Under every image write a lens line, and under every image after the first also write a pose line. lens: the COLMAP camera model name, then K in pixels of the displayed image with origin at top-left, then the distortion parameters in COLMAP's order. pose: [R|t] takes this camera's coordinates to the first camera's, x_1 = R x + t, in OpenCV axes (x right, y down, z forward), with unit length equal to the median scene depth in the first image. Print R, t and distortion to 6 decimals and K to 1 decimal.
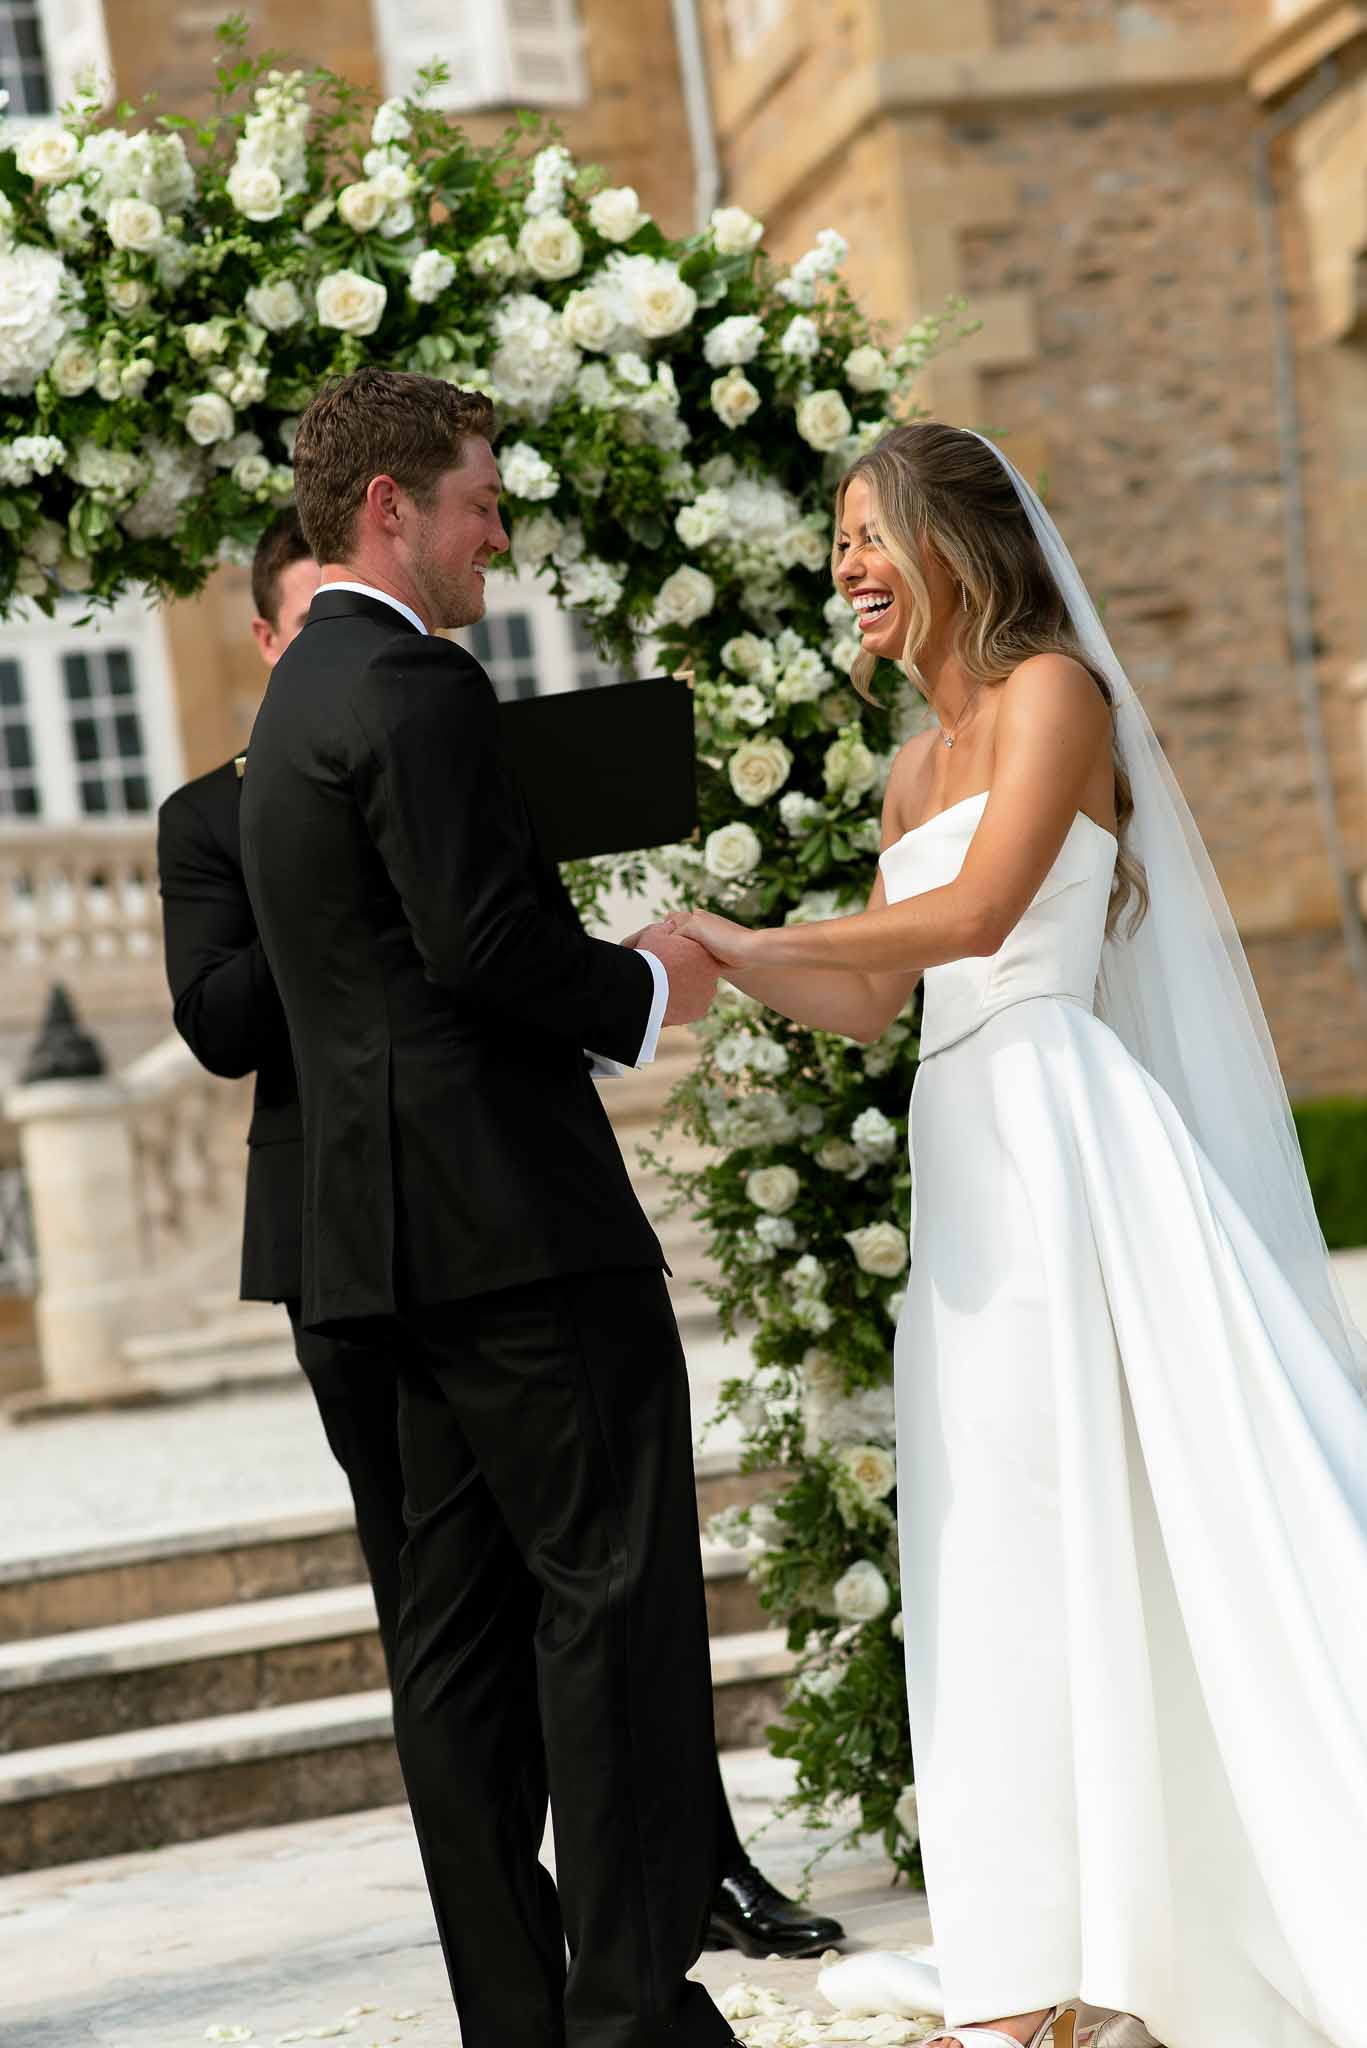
lens RADIAL K [[4882.2, 0, 683.5], [0, 4882.2, 1024.0], [0, 0, 1]] dist [0.571127, -0.662492]
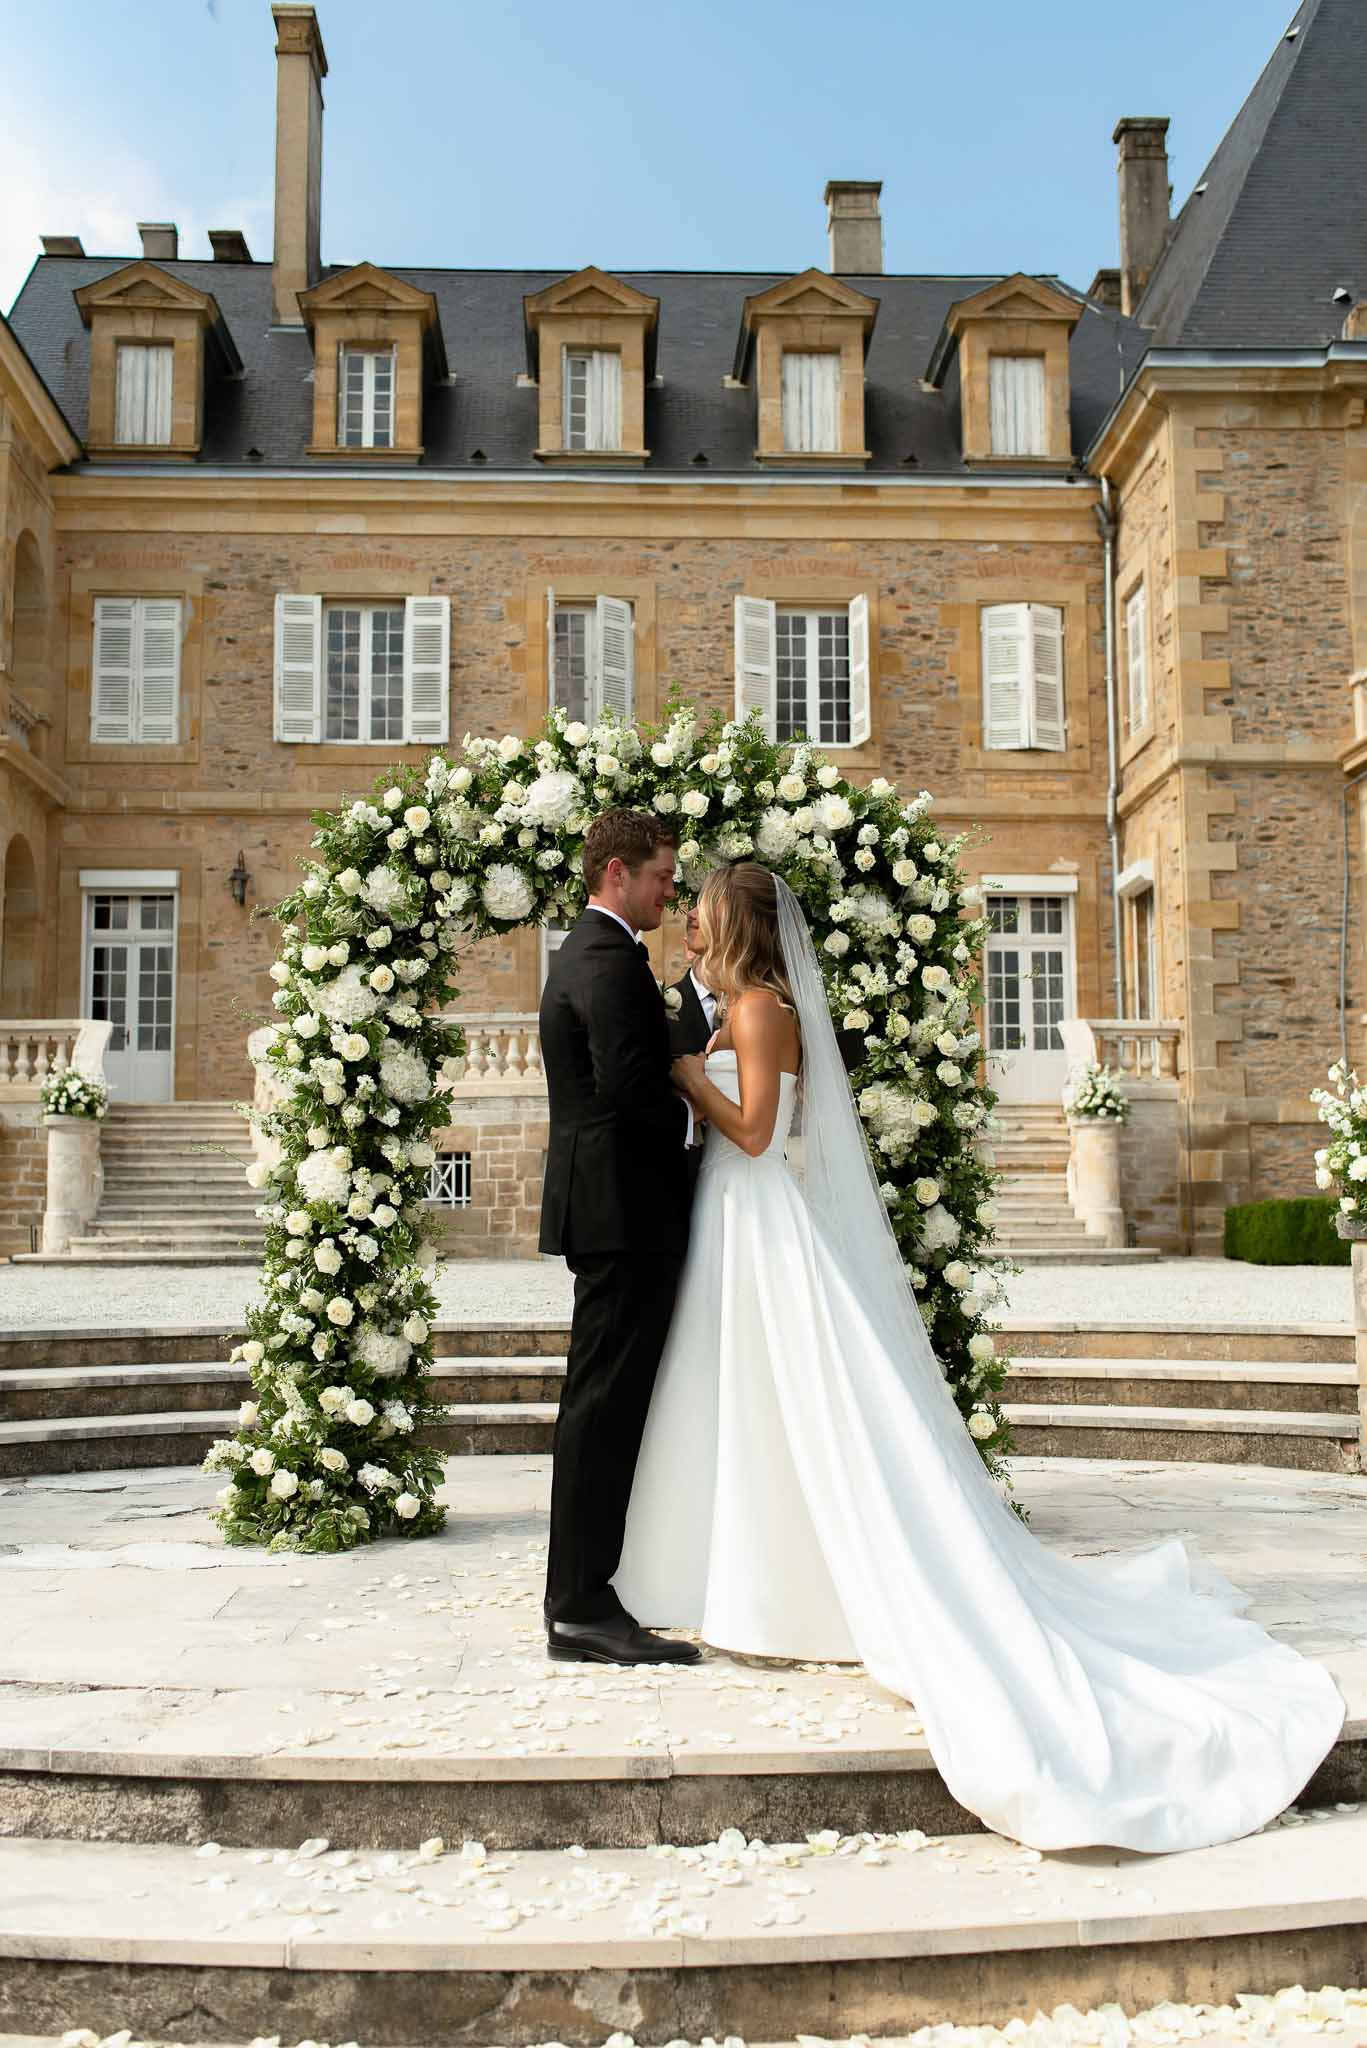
lens RADIAL K [[1961.6, 0, 683.5], [0, 1961.6, 1024.0], [0, 0, 1]] dist [0.001416, 0.017535]
pose [[0.966641, 0.108641, -0.231953, 0.145594], [-0.117894, 0.992676, -0.026366, -0.018922], [0.227389, 0.052833, 0.972370, 0.114802]]
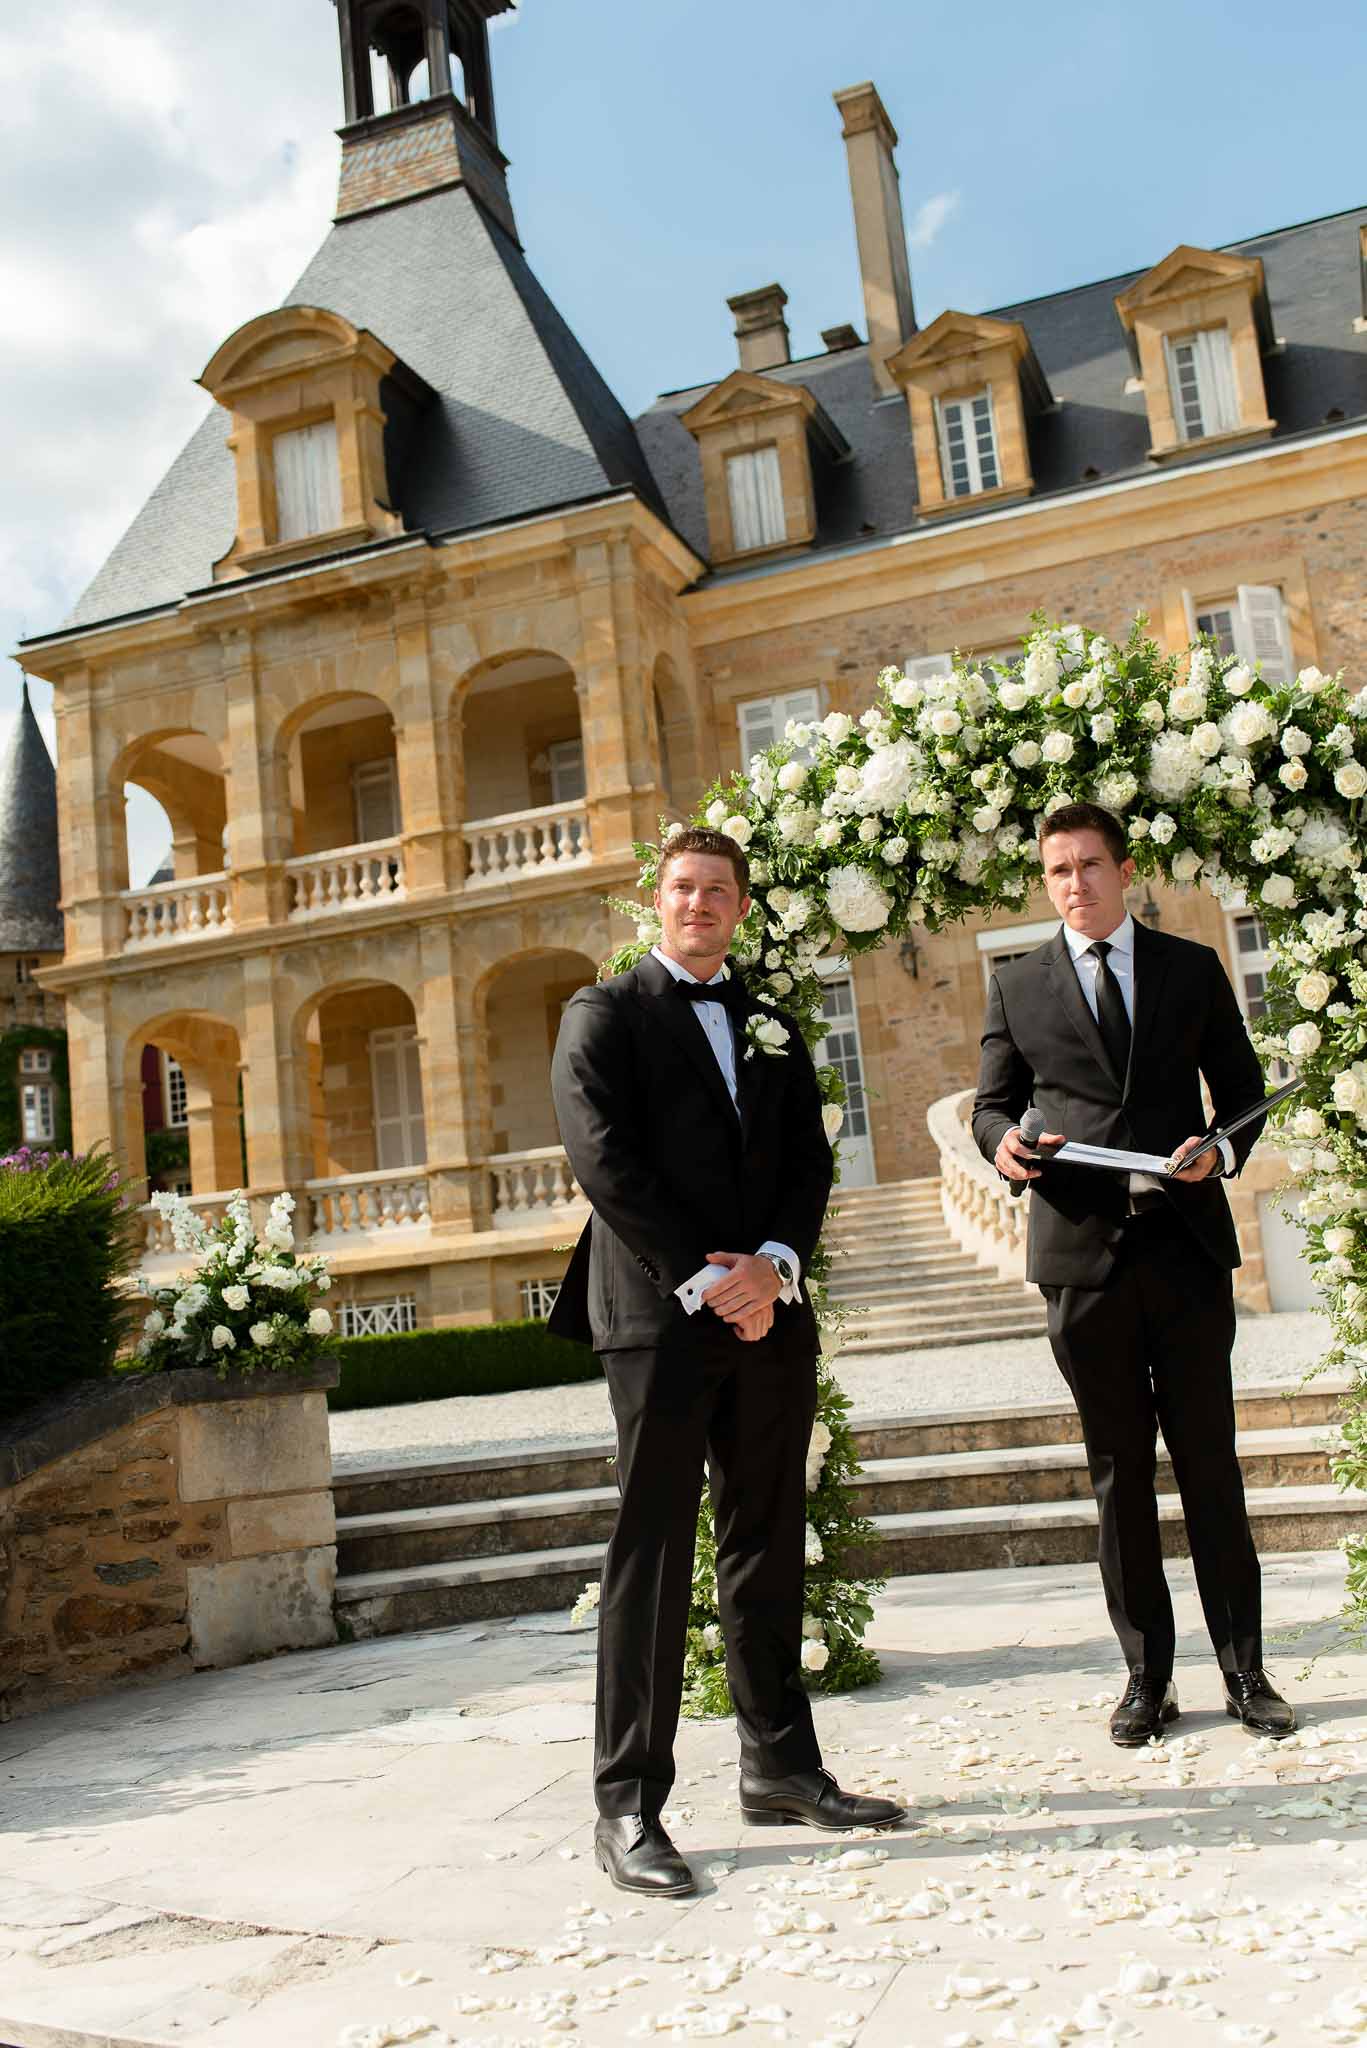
lens RADIAL K [[1961.6, 0, 683.5], [0, 1961.6, 1024.0], [0, 0, 1]] dist [0.001416, 0.017535]
pose [[0.810183, -0.036613, -0.585033, 0.233094], [0.015825, 0.999050, -0.040608, -0.016275], [0.585964, 0.023642, 0.809992, 0.325918]]
